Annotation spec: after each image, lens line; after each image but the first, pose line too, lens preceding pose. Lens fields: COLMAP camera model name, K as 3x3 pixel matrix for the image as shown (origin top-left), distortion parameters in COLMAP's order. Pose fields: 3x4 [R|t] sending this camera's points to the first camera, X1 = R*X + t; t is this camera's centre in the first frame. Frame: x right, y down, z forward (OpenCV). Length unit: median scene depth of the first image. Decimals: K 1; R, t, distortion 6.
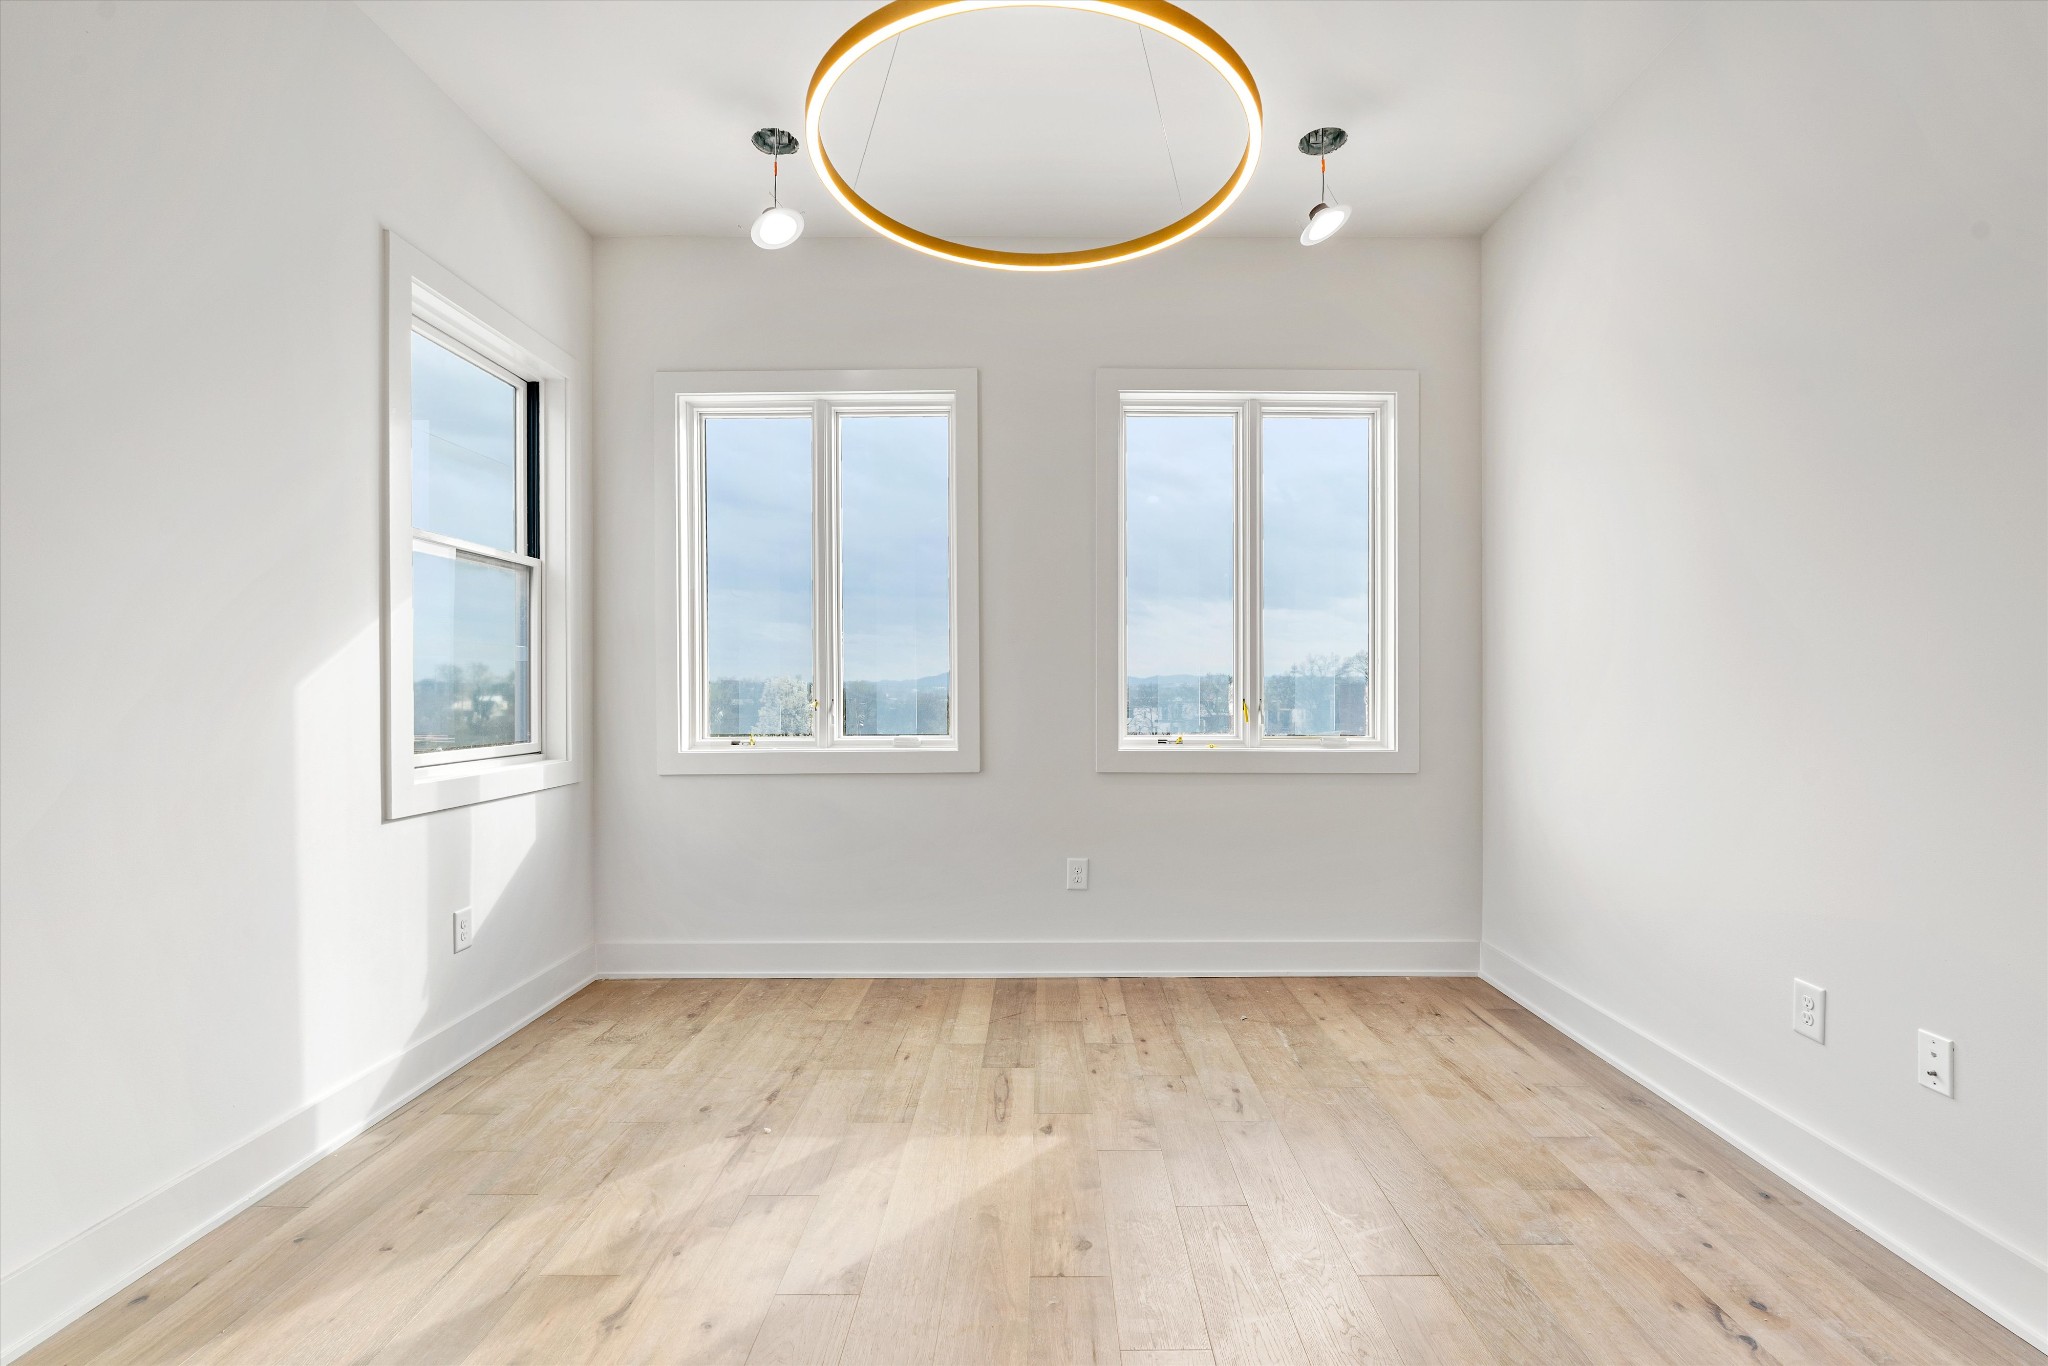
lens RADIAL K [[955.6, 0, 1025.9], [0, 955.6, 690.2], [0, 0, 1]] dist [0.000021, -0.001113]
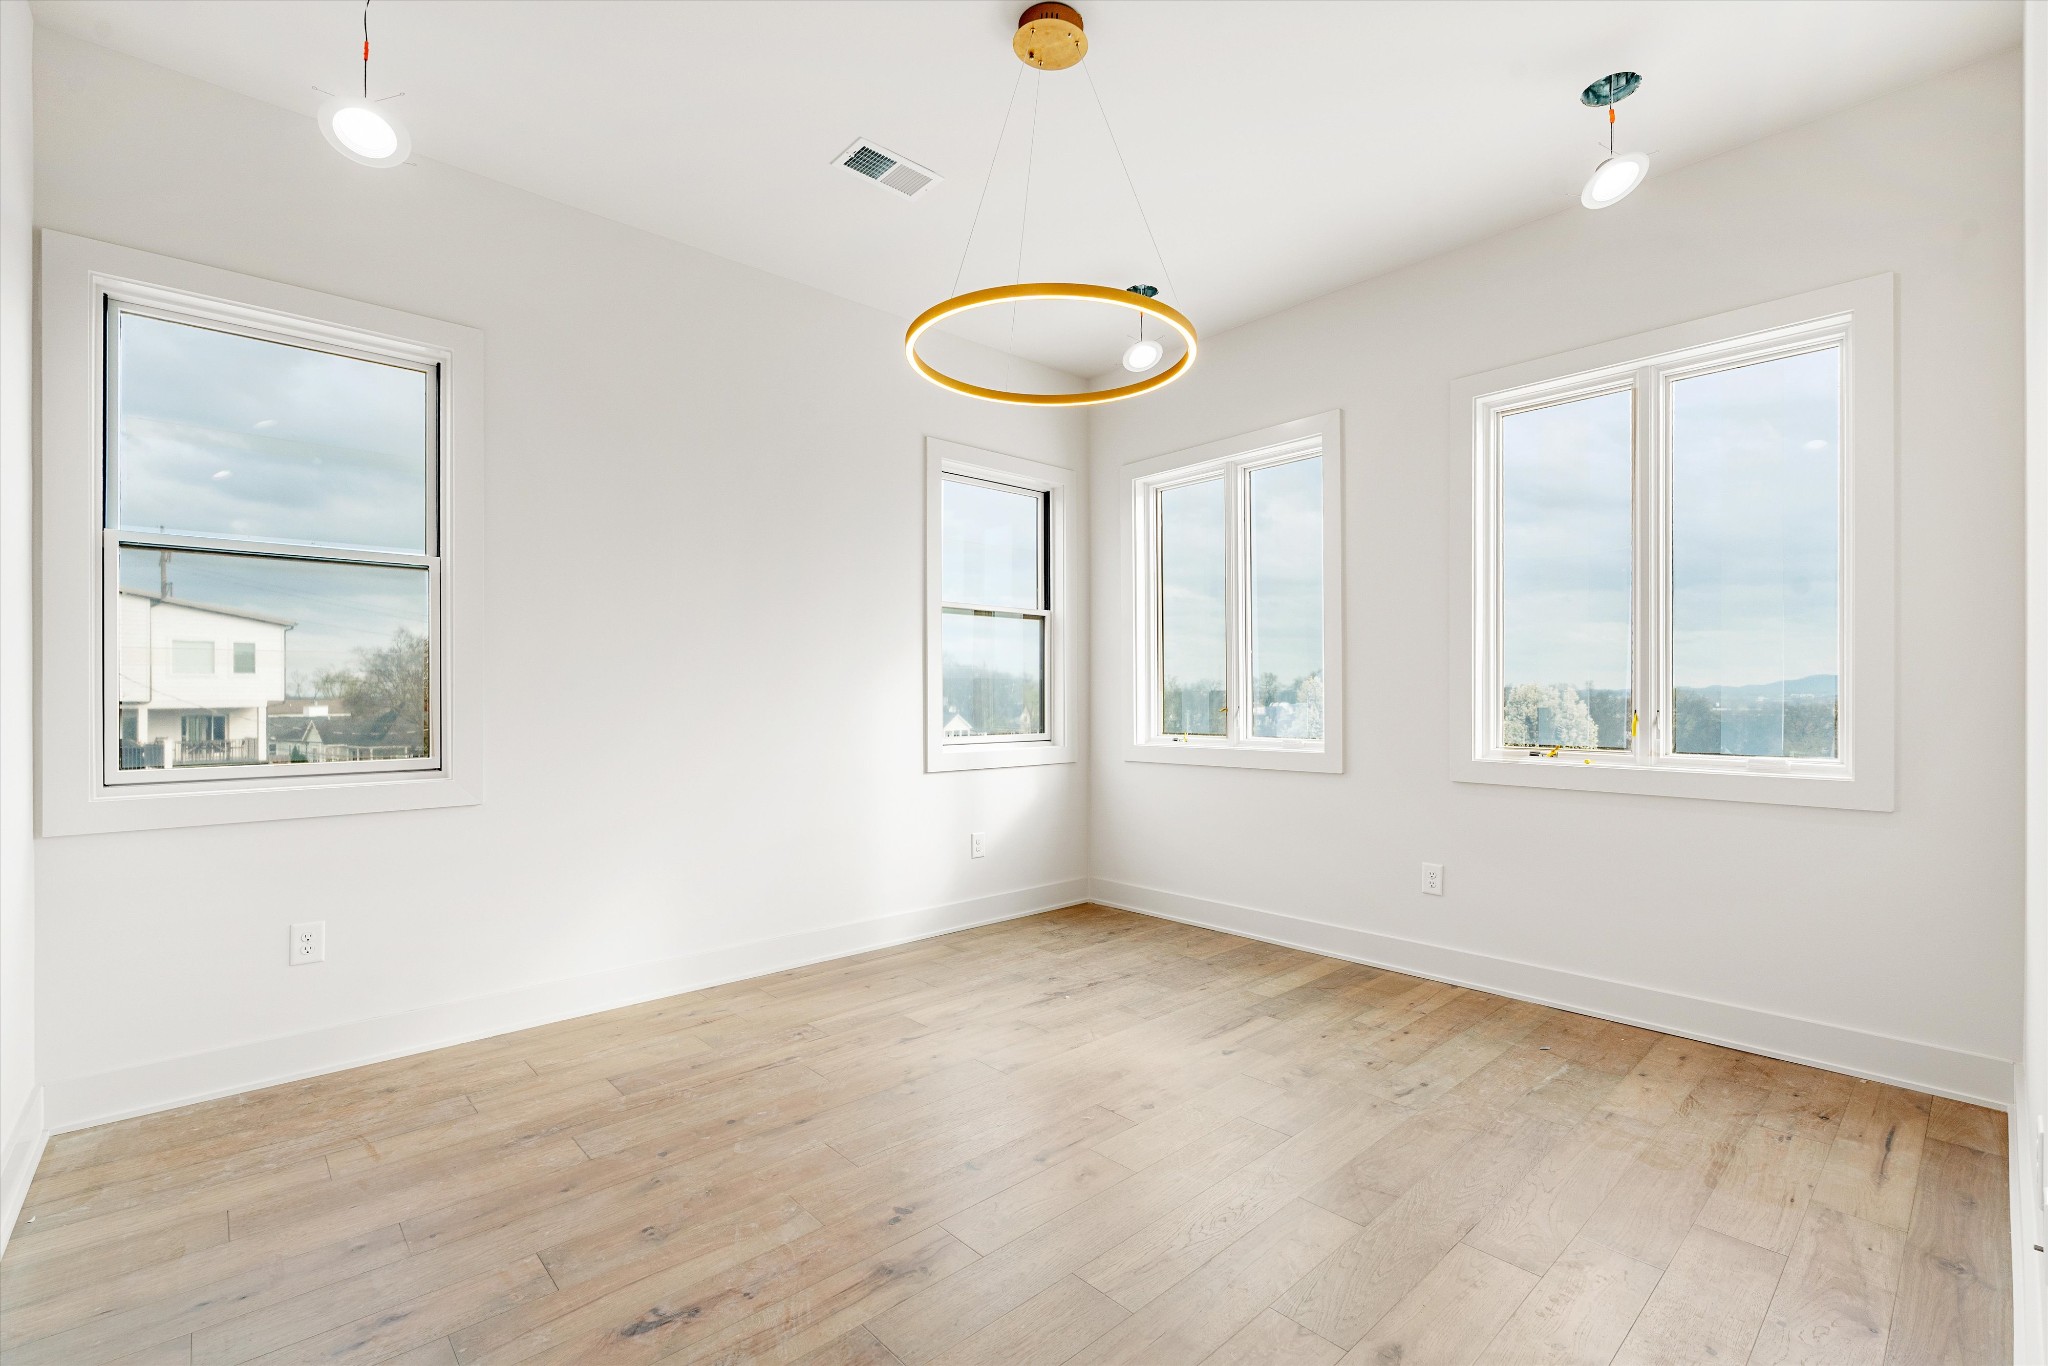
lens RADIAL K [[955.6, 0, 1008.5], [0, 955.6, 683.3], [0, 0, 1]] dist [0.000021, -0.001113]
pose [[0.655662, -0.004784, -0.755039, 0.578963], [-0.006470, 0.999908, -0.011954, -0.005092], [0.755027, 0.012723, 0.655571, -0.029626]]
